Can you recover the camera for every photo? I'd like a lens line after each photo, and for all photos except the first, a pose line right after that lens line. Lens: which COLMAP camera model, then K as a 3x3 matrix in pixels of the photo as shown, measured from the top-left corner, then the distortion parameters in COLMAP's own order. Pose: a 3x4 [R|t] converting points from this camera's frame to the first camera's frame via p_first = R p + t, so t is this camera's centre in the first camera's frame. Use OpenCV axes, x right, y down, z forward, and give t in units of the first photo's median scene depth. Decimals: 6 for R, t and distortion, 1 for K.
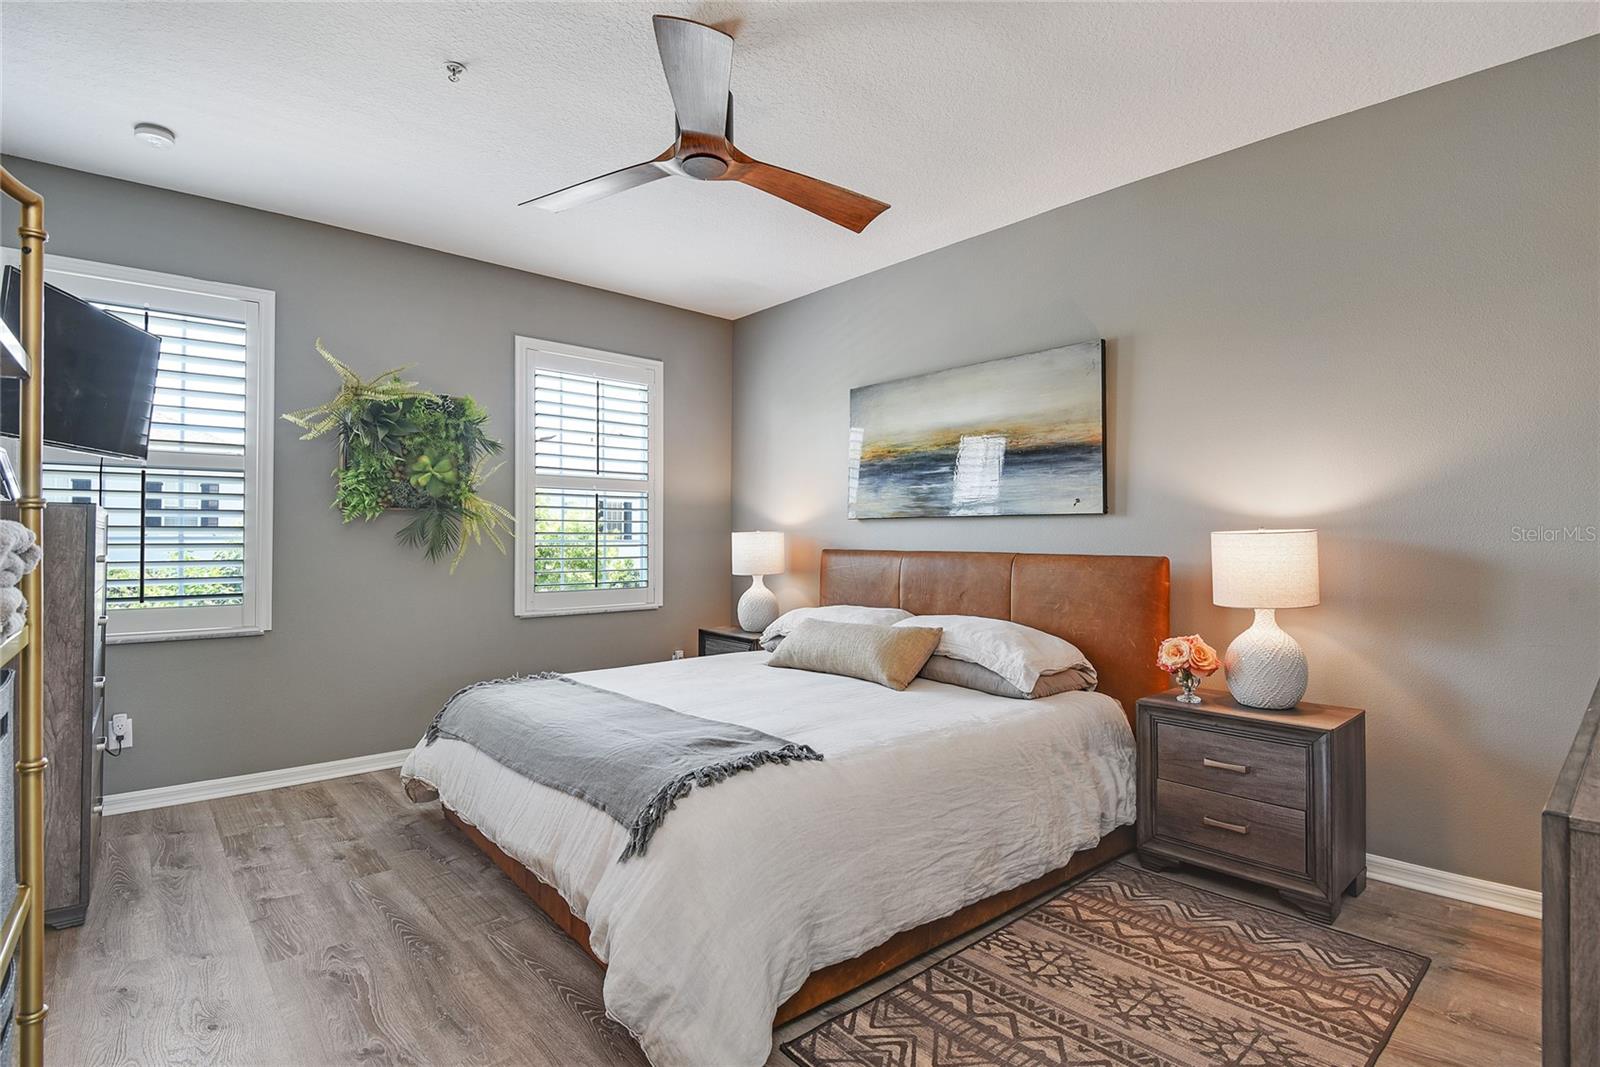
lens RADIAL K [[781.6, 0, 808.9], [0, 781.6, 532.7], [0, 0, 1]] dist [0.000644, -0.025022]
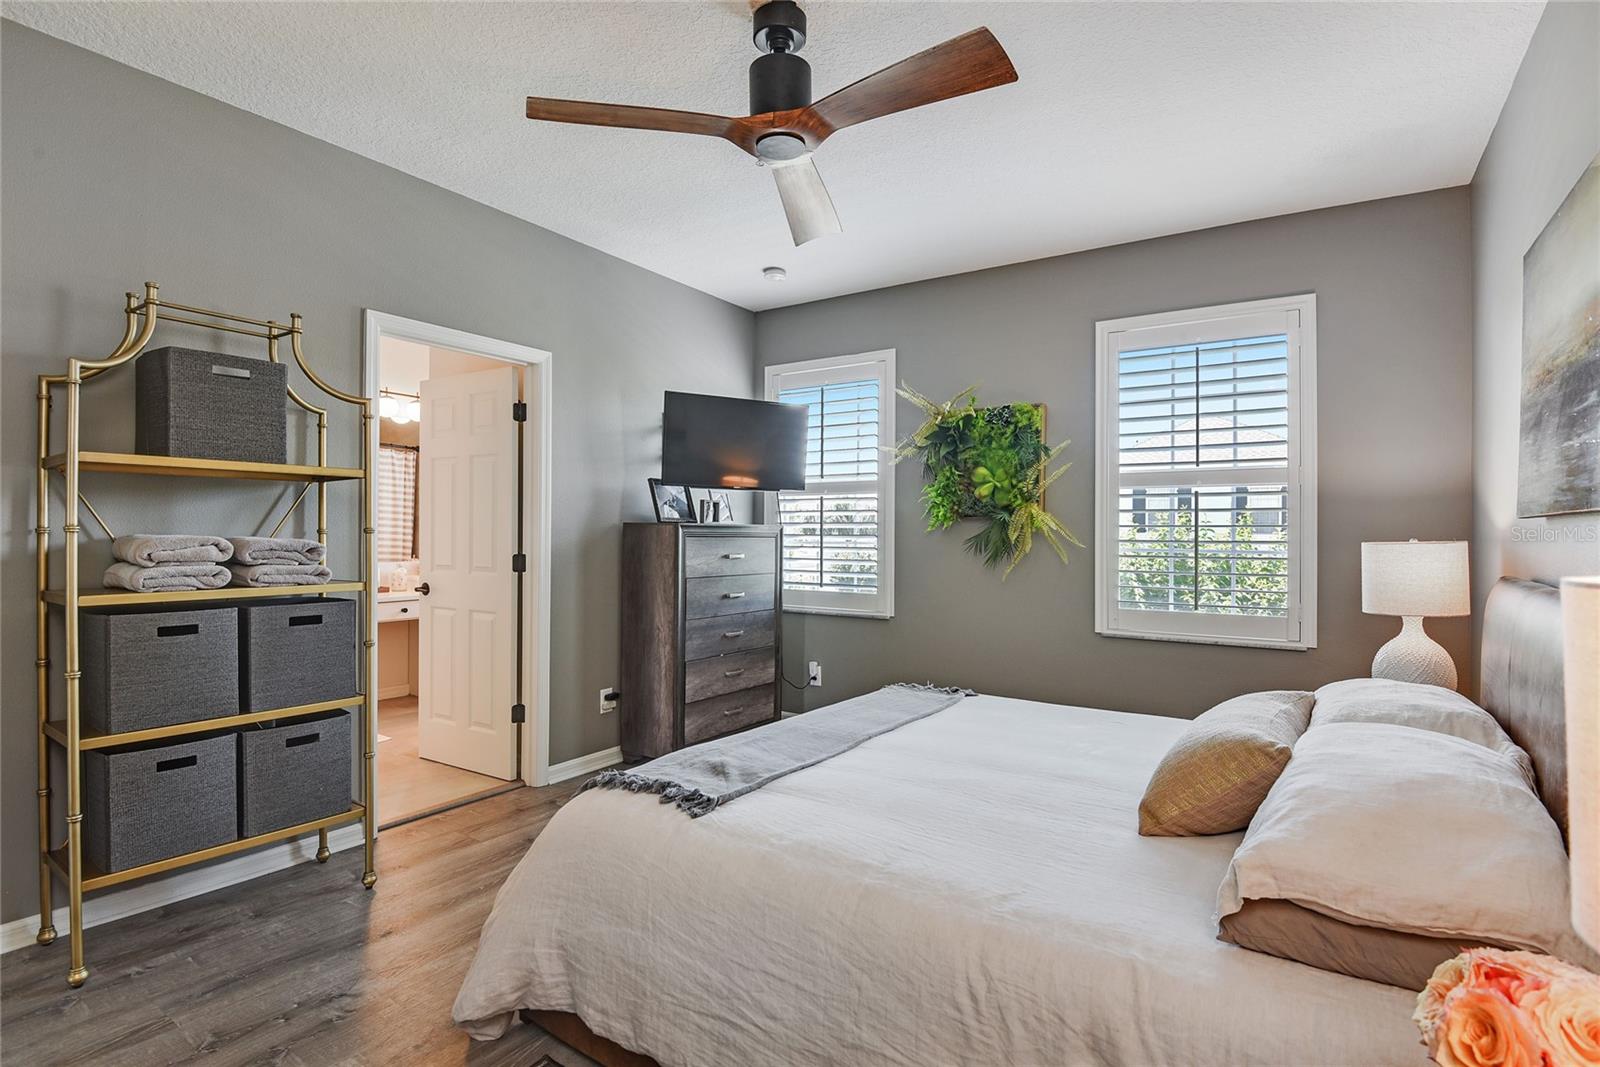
lens RADIAL K [[786.6, 0, 800.0], [0, 786.6, 533.5], [0, 0, 1]] dist [-0.000591, -0.000540]
pose [[0.236655, -0.006229, -0.971574, 0.467182], [-0.003120, 0.999969, -0.007171, -0.000670], [0.971589, 0.004728, 0.236628, 0.494397]]
